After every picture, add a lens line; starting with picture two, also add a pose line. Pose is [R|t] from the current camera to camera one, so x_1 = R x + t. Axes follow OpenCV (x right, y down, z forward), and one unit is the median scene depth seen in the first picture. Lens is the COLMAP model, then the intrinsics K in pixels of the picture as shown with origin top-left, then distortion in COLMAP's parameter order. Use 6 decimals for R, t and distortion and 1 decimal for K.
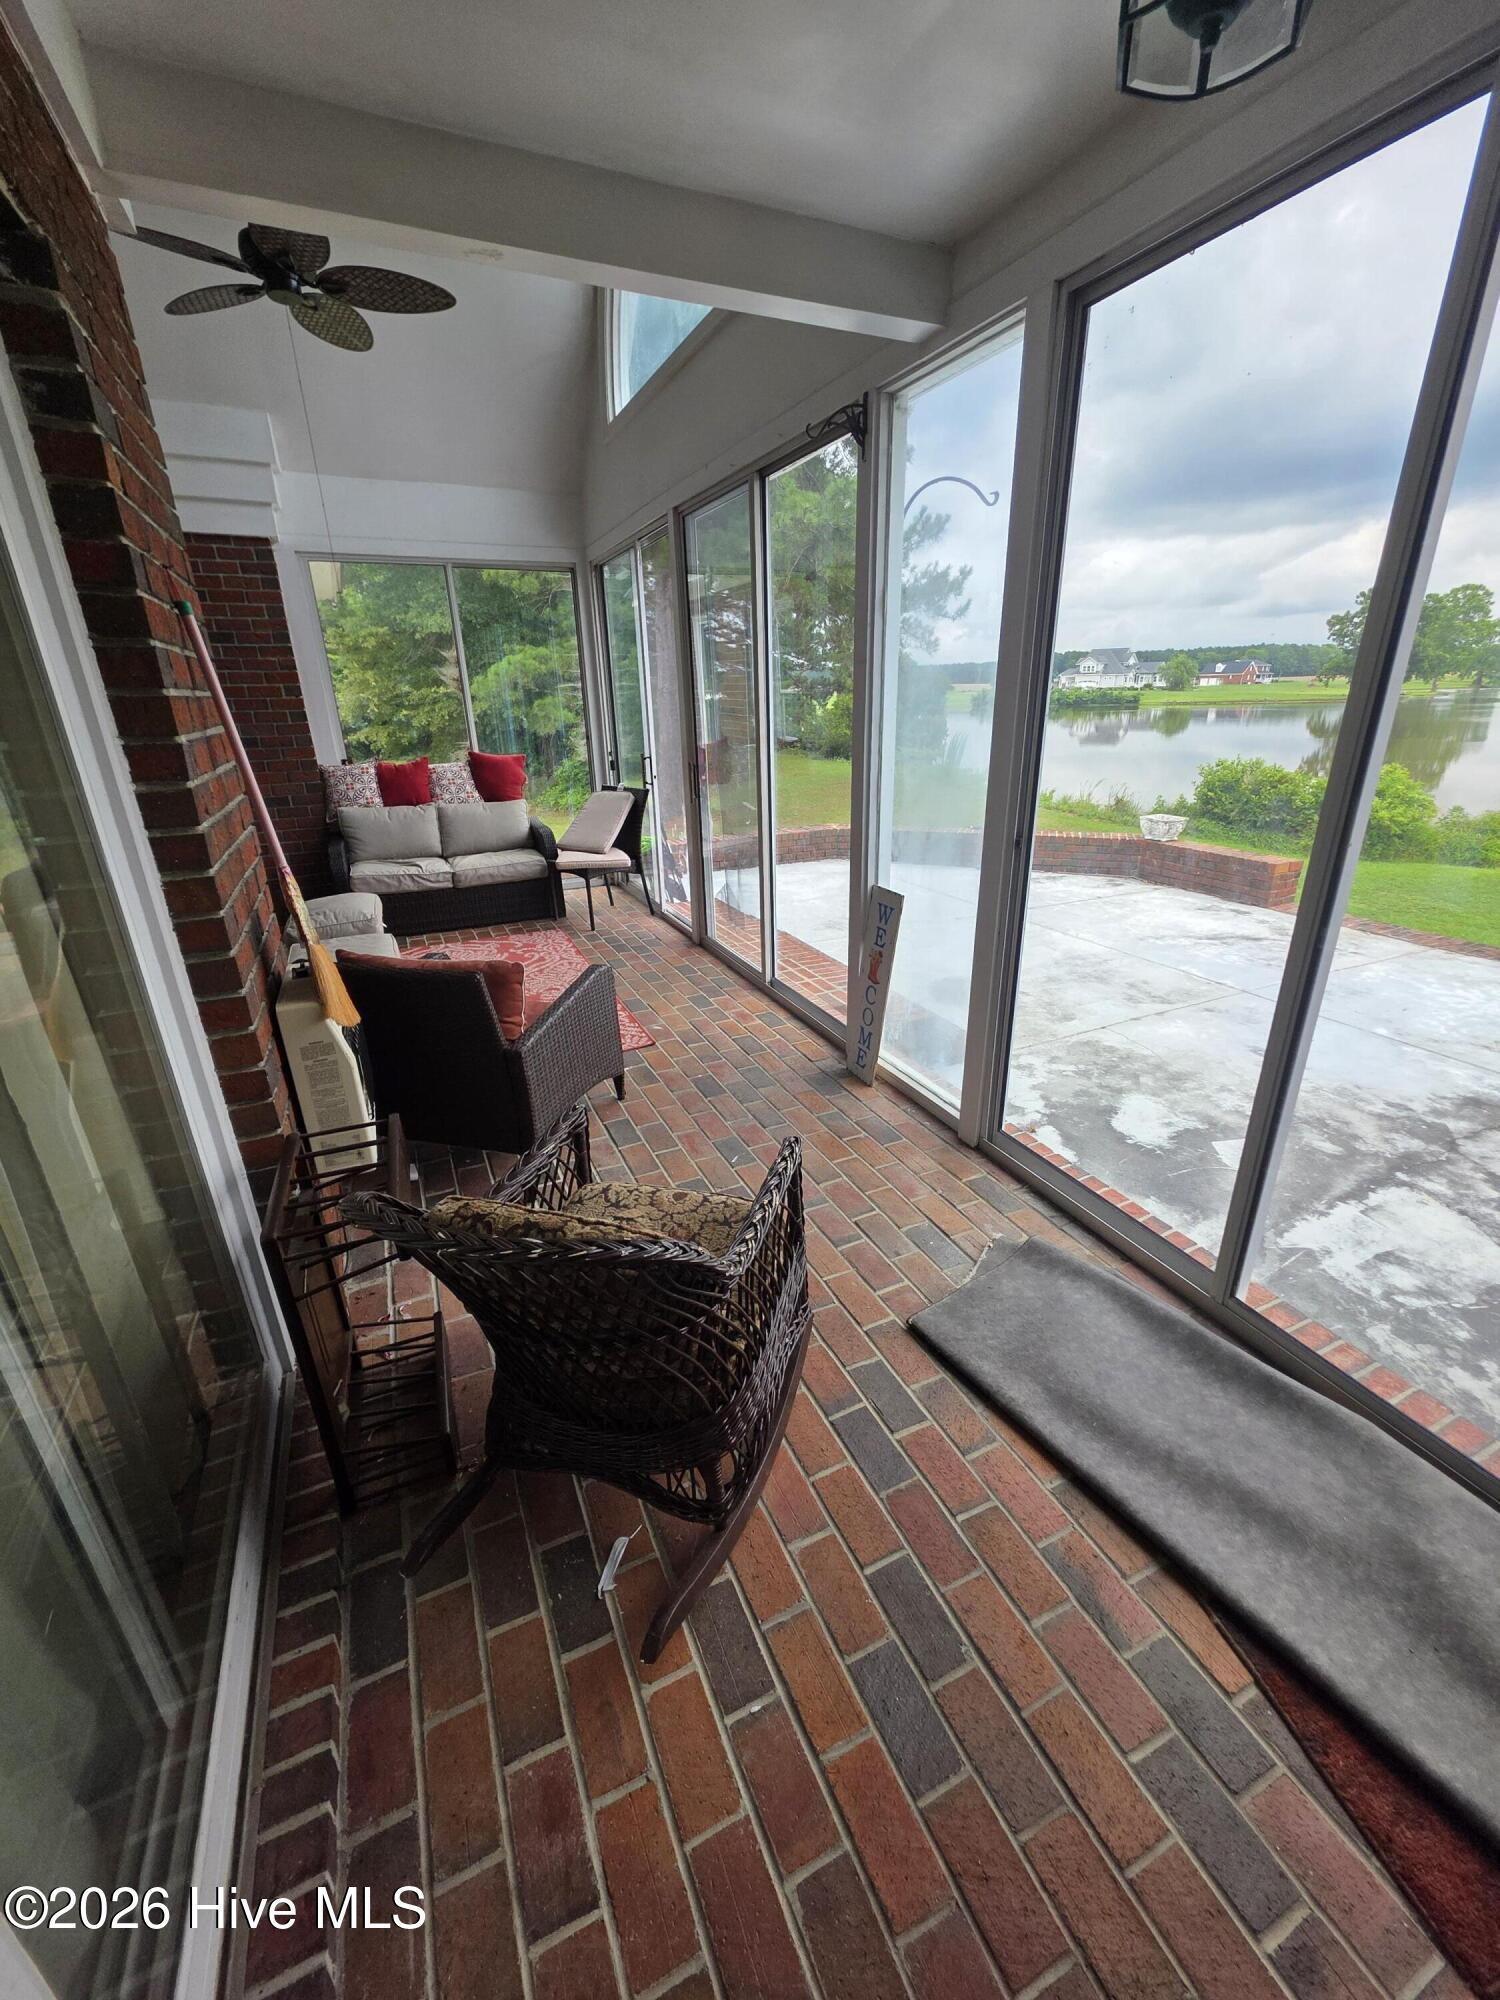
lens RADIAL K [[802.4, 0, 754.9], [0, 802.4, 999.0], [0, 0, 1]] dist [0.008592, -0.000399]
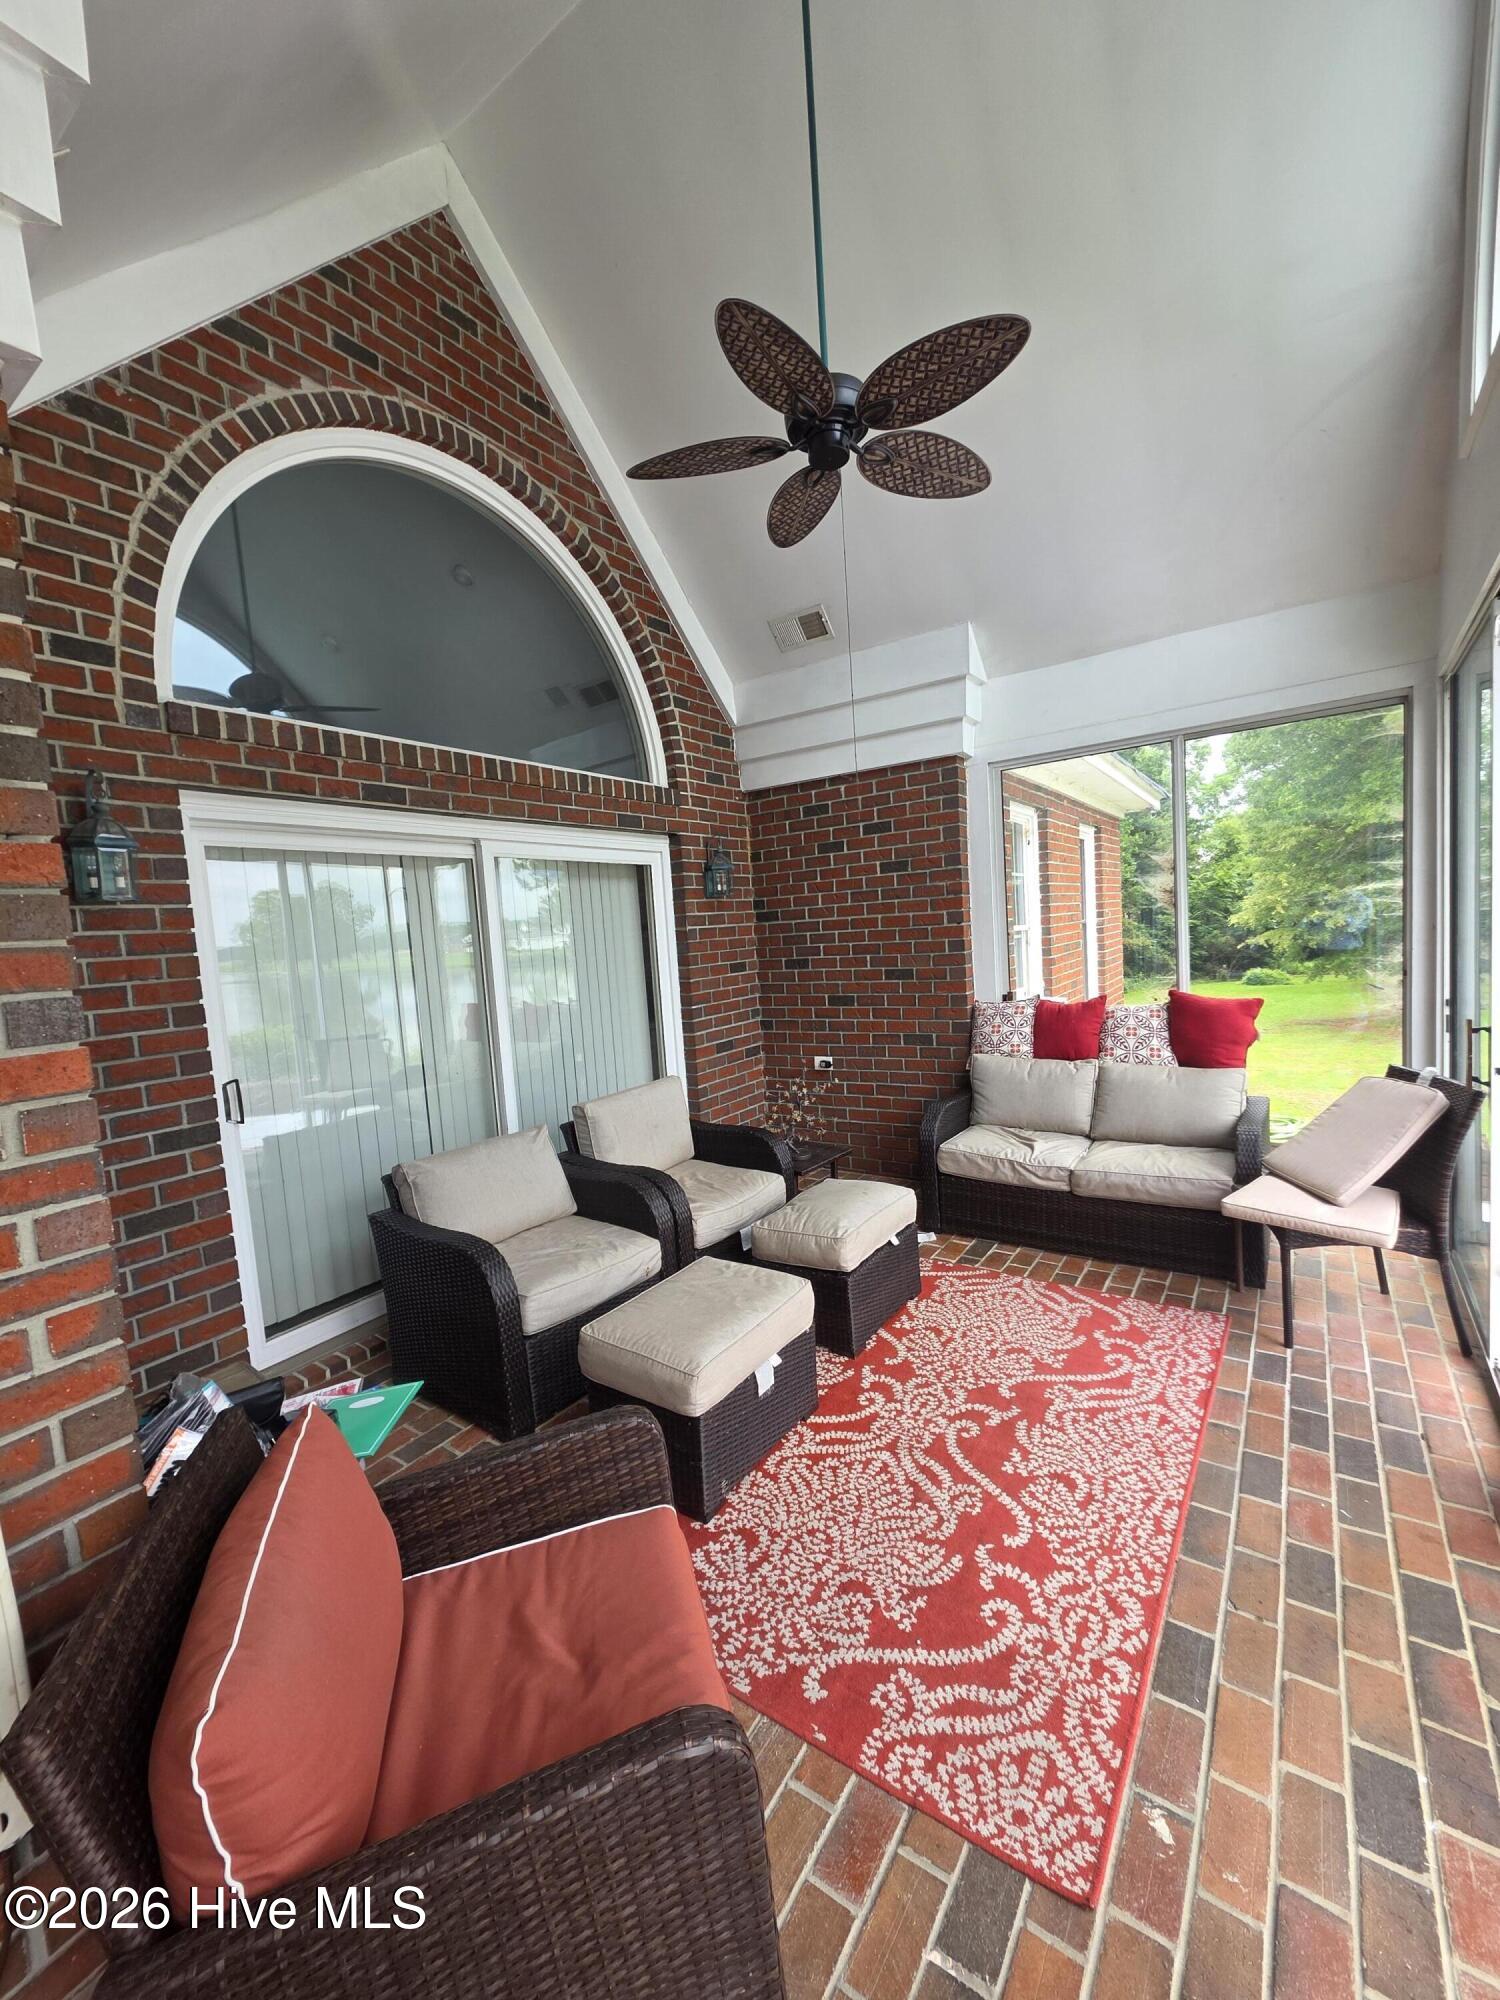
lens RADIAL K [[802.4, 0, 752.2], [0, 802.4, 1003.1], [0, 0, 1]] dist [0.008592, -0.000399]
pose [[0.512889, 0.061954, -0.856216, 0.046547], [-0.257127, 0.962688, -0.084366, -0.162756], [0.819042, 0.263427, 0.509682, 0.401720]]
